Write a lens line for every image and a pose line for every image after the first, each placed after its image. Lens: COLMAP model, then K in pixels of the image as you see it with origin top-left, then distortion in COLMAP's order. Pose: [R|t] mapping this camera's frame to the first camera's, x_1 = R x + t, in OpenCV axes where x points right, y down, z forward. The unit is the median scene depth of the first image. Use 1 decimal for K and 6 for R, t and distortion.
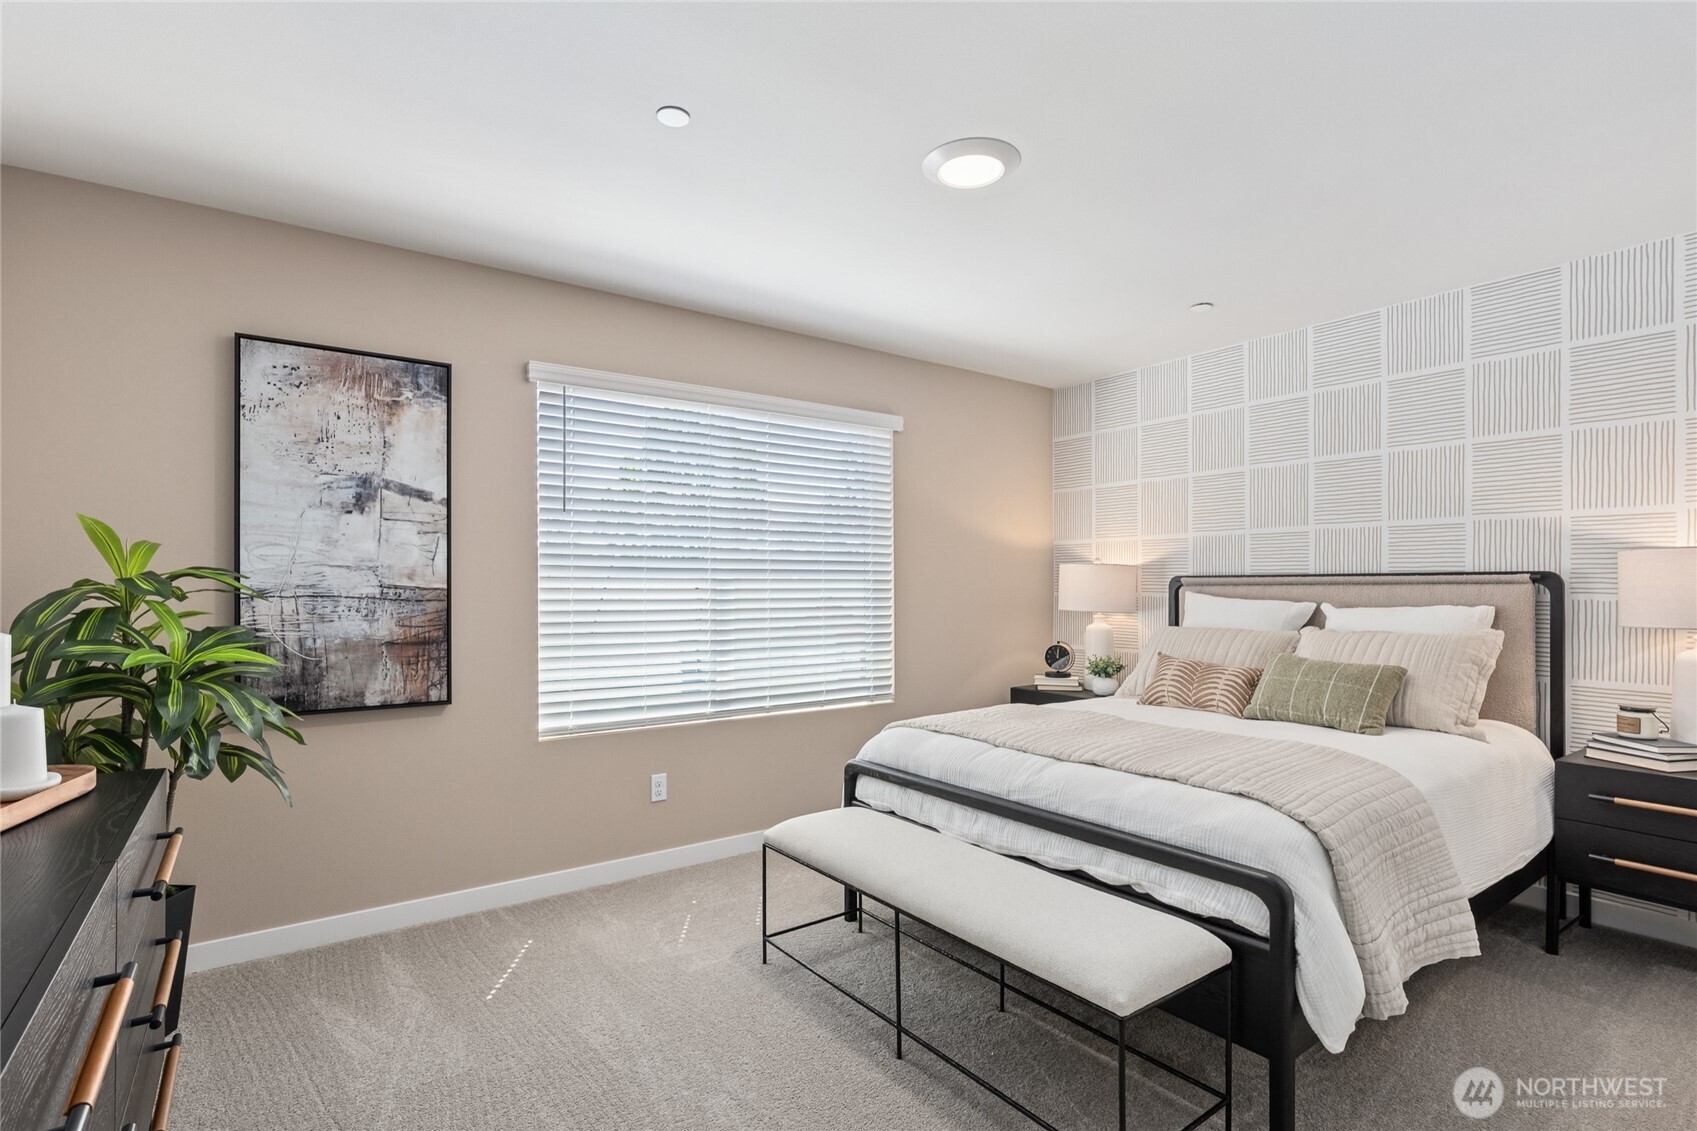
lens RADIAL K [[827.6, 0, 858.7], [0, 827.6, 587.0], [0, 0, 1]] dist [-0.000438, -0.000273]
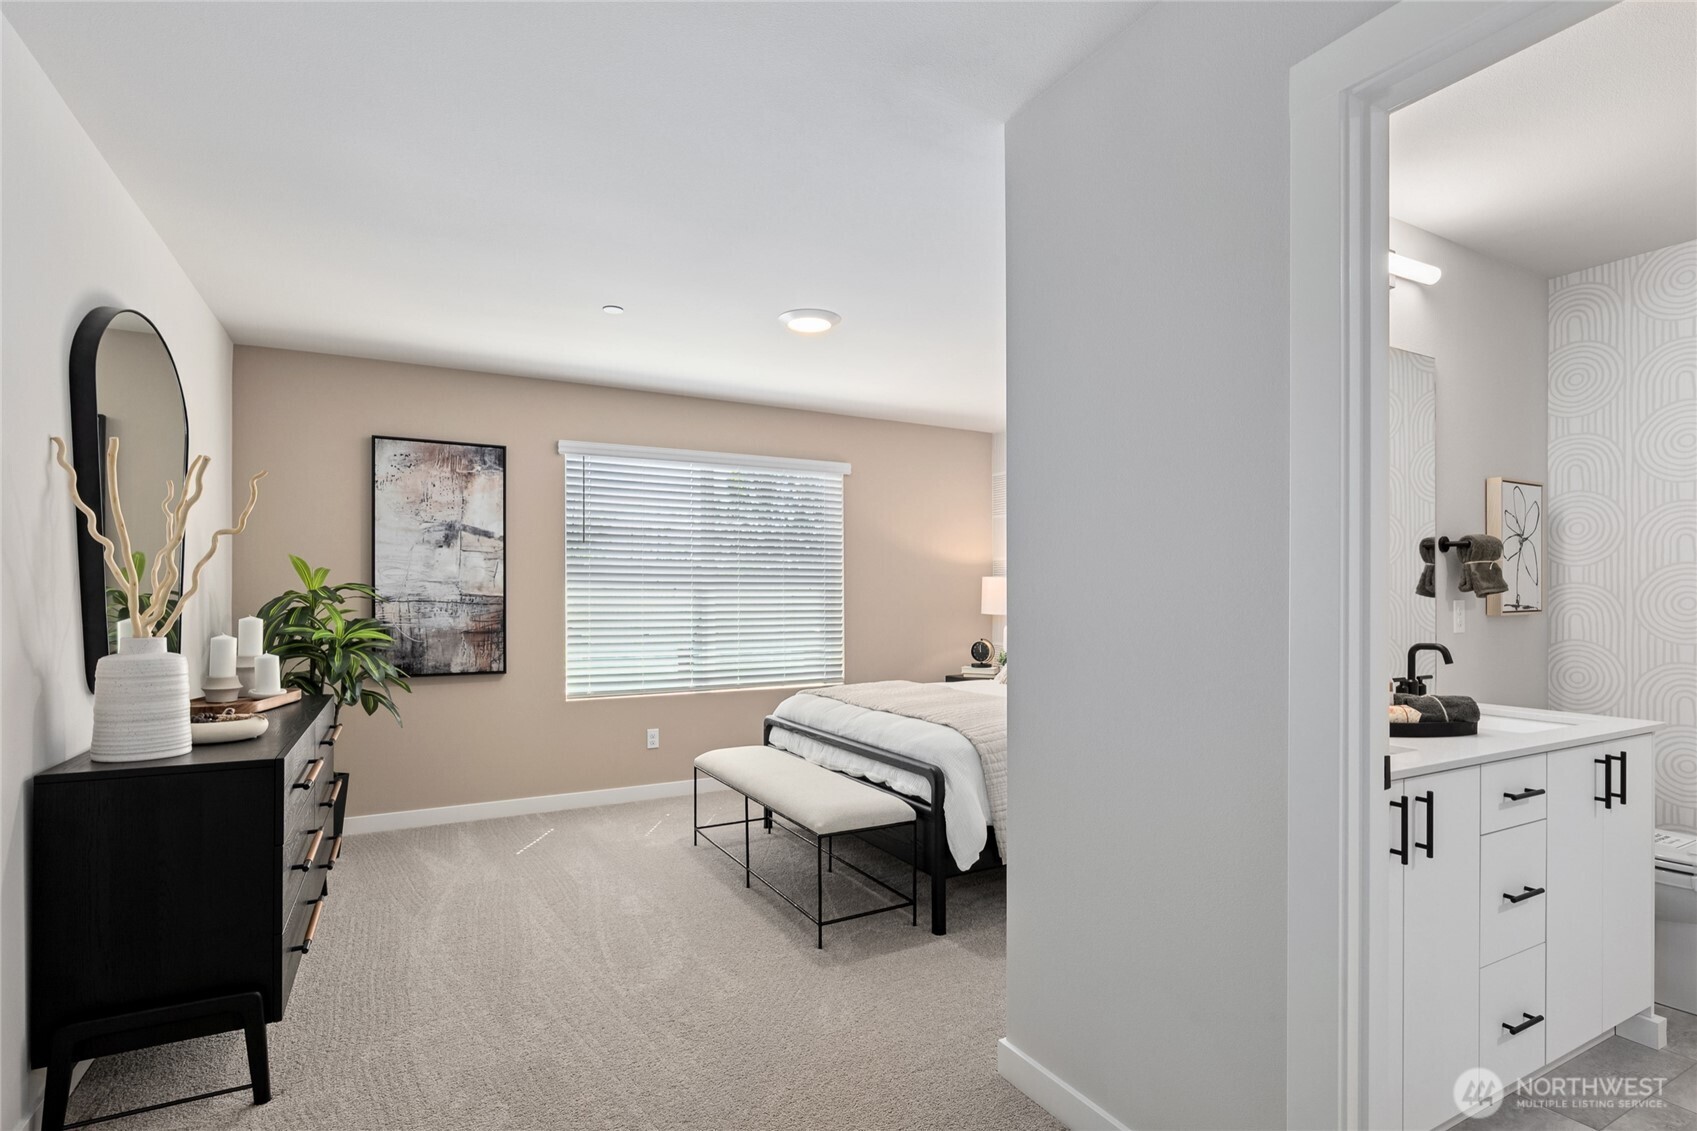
lens RADIAL K [[827.6, 0, 856.8], [0, 827.6, 596.5], [0, 0, 1]] dist [-0.000438, -0.000273]
pose [[0.991888, 0.000836, -0.127116, 0.357939], [-0.000702, 0.999999, 0.001094, 0.000425], [0.127116, -0.000996, 0.991887, -0.441394]]
